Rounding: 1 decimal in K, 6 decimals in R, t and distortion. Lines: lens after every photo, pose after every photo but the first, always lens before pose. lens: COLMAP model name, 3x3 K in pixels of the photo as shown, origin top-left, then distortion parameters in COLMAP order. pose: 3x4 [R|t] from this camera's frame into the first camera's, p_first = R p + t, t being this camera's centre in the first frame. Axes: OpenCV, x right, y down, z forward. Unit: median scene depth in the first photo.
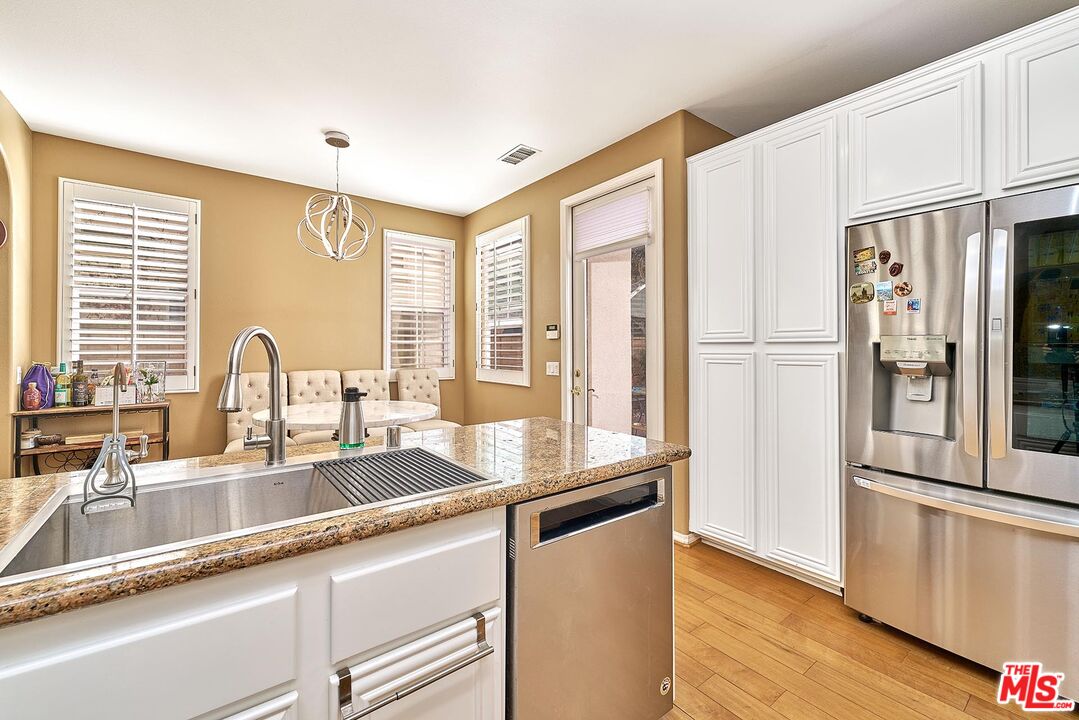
lens RADIAL K [[440.8, 0, 535.6], [0, 440.8, 346.3], [0, 0, 1]] dist [0.000475, 0.000089]
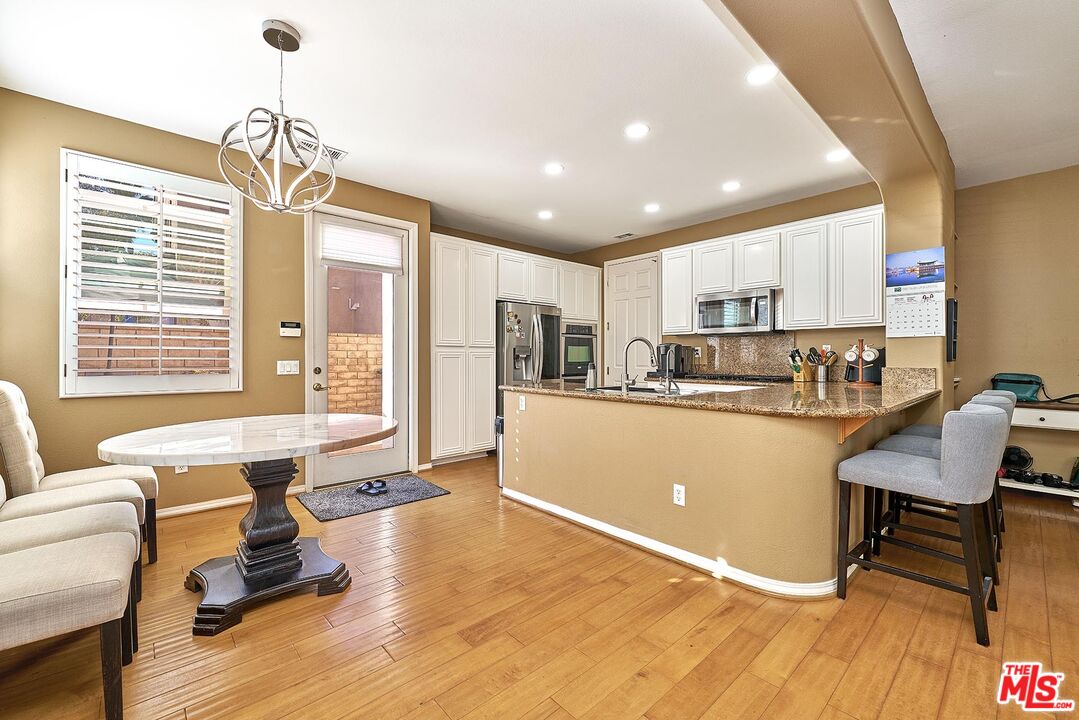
lens RADIAL K [[450.2, 0, 539.5], [0, 450.2, 360.0], [0, 0, 1]] dist [-0.004391, -0.000362]
pose [[-0.096684, -0.008156, 0.995282, -1.295129], [-0.008322, 0.999938, 0.007386, 0.029196], [-0.995280, -0.007569, -0.096745, 0.724954]]
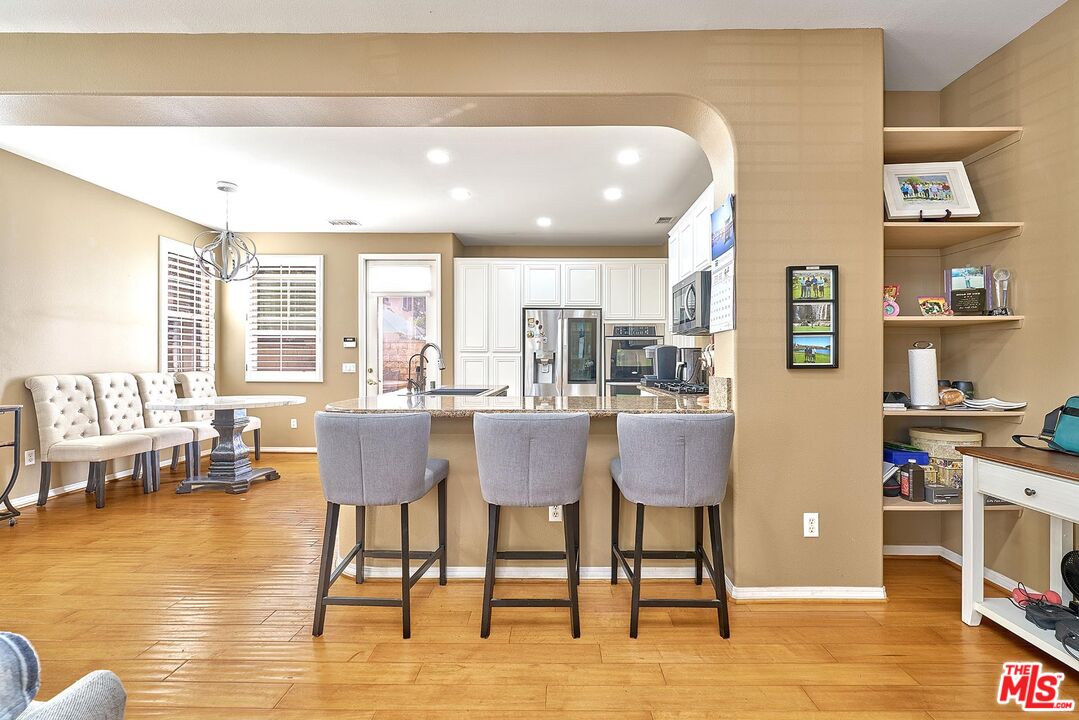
lens RADIAL K [[478.8, 0, 539.5], [0, 478.8, 360.0], [0, 0, 1]] dist [0.001064, -0.000038]
pose [[0.632760, 0.001715, 0.774346, -1.027638], [-0.007076, 0.999969, 0.003567, 0.019487], [-0.774316, -0.007736, 0.632752, -0.625707]]
